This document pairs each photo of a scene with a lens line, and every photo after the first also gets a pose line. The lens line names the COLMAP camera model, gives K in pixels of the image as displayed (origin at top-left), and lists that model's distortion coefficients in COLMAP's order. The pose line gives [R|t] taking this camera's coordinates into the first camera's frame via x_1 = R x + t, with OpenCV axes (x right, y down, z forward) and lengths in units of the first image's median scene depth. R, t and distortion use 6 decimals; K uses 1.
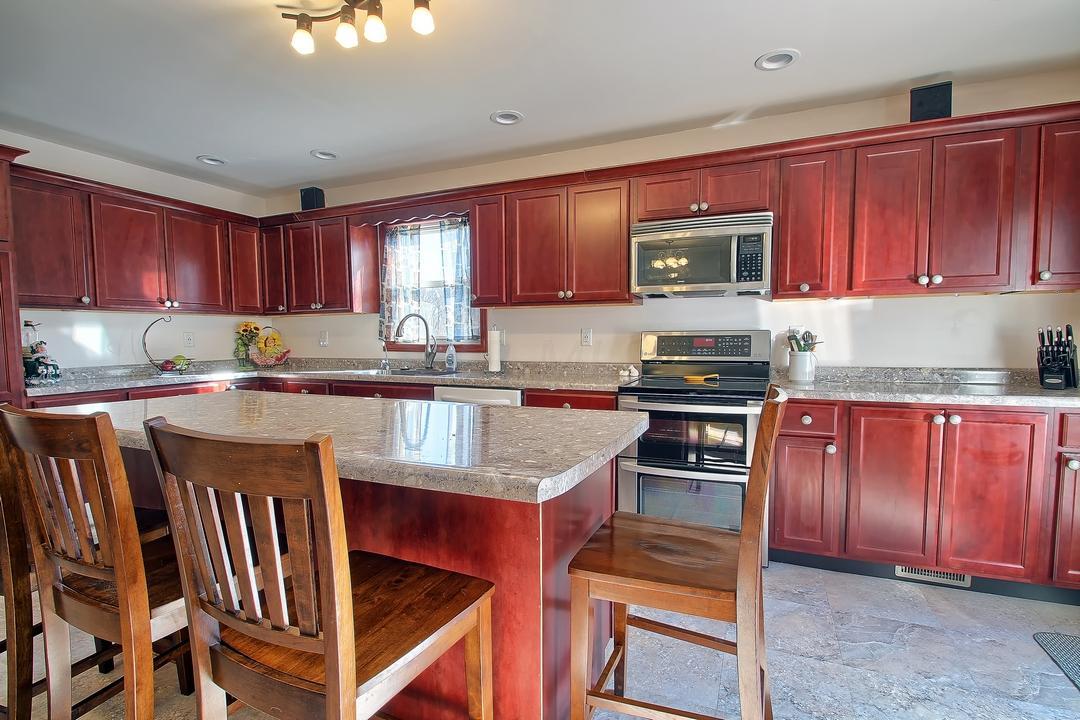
lens RADIAL K [[497.0, 0, 543.1], [0, 497.0, 370.4], [0, 0, 1]] dist [0.003733, -0.010470]
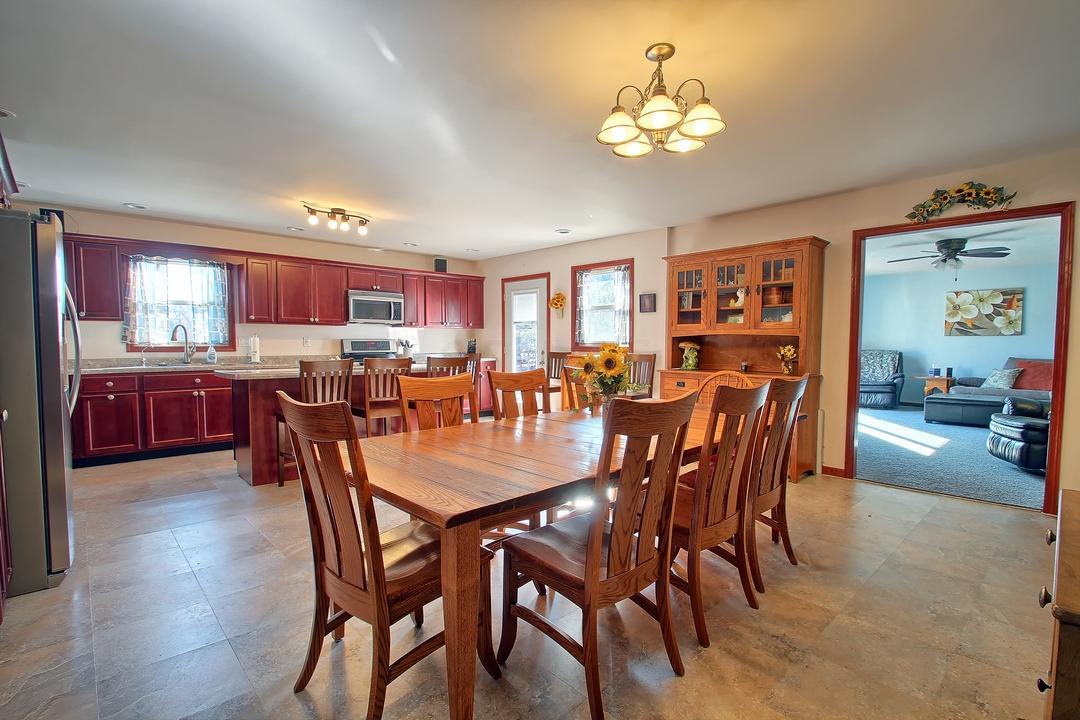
lens RADIAL K [[499.1, 0, 544.9], [0, 499.1, 369.1], [0, 0, 1]] dist [0.012380, -0.019261]
pose [[0.394561, -0.044098, 0.917811, -1.565189], [0.060236, 0.997941, 0.022053, 0.057535], [-0.916893, 0.046584, 0.396405, -0.663940]]
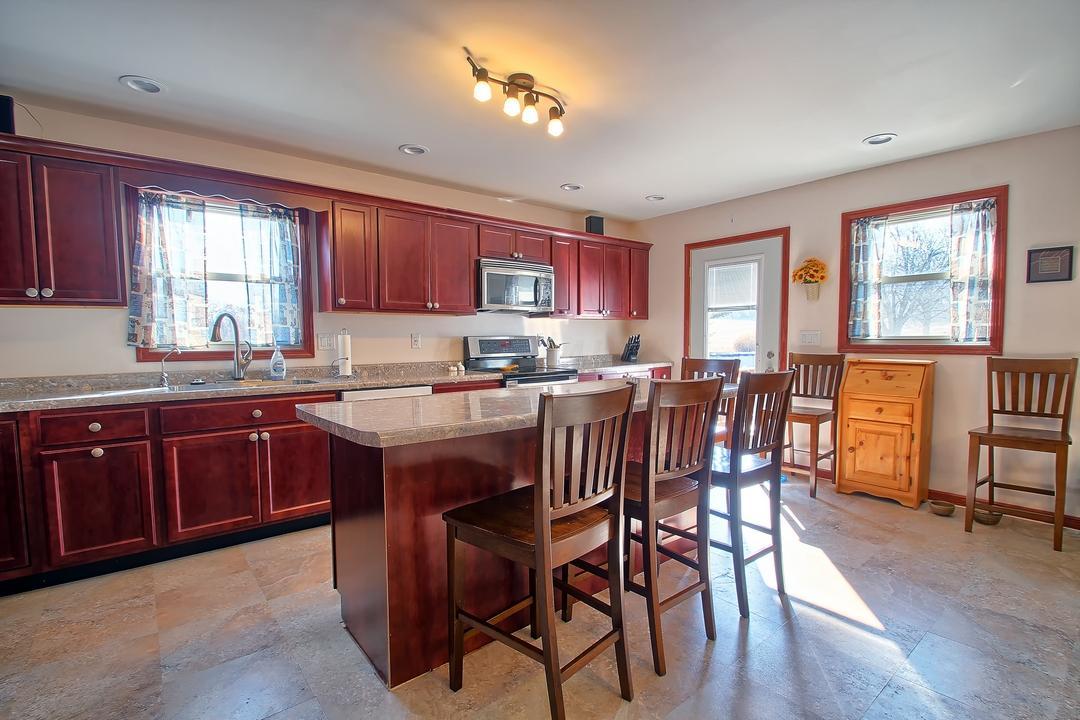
lens RADIAL K [[497.0, 0, 543.1], [0, 497.0, 370.4], [0, 0, 1]] dist [0.003733, -0.010470]
pose [[0.459440, -0.054305, 0.886547, -1.017161], [0.066542, 0.997429, 0.026612, -0.010739], [-0.885713, 0.046766, 0.461872, 0.237085]]
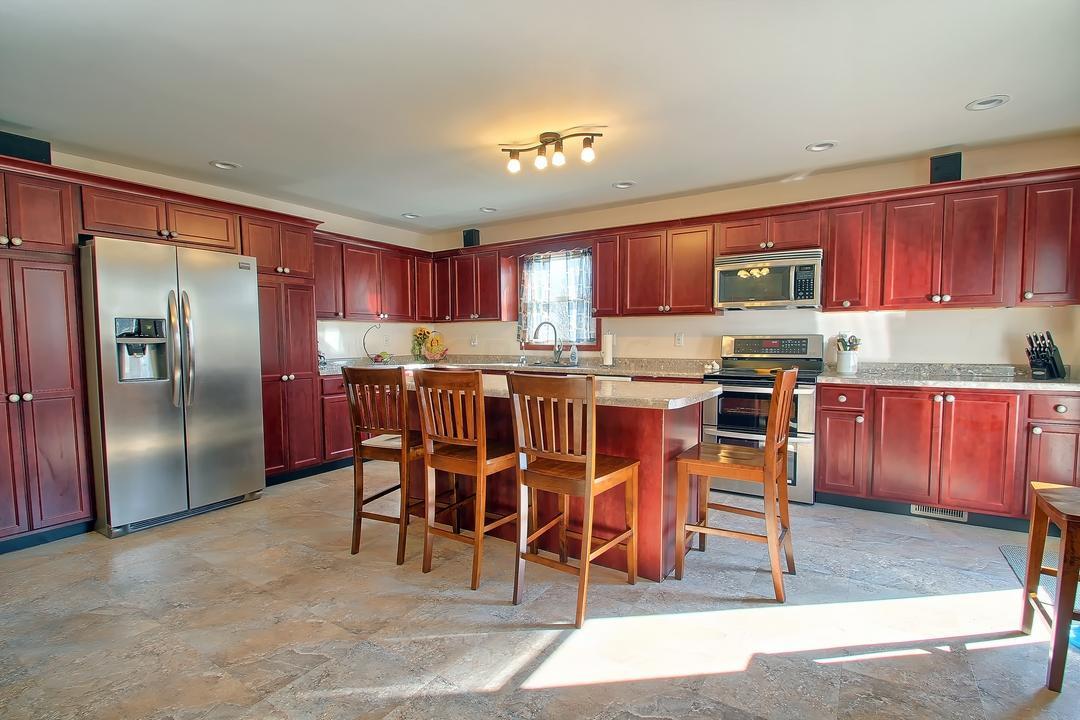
lens RADIAL K [[497.0, 0, 543.1], [0, 497.0, 370.4], [0, 0, 1]] dist [0.003733, -0.010470]
pose [[0.986766, 0.012848, -0.161643, -0.067810], [-0.013642, 0.999900, -0.003802, 0.030717], [0.161578, 0.005957, 0.986842, -0.445895]]
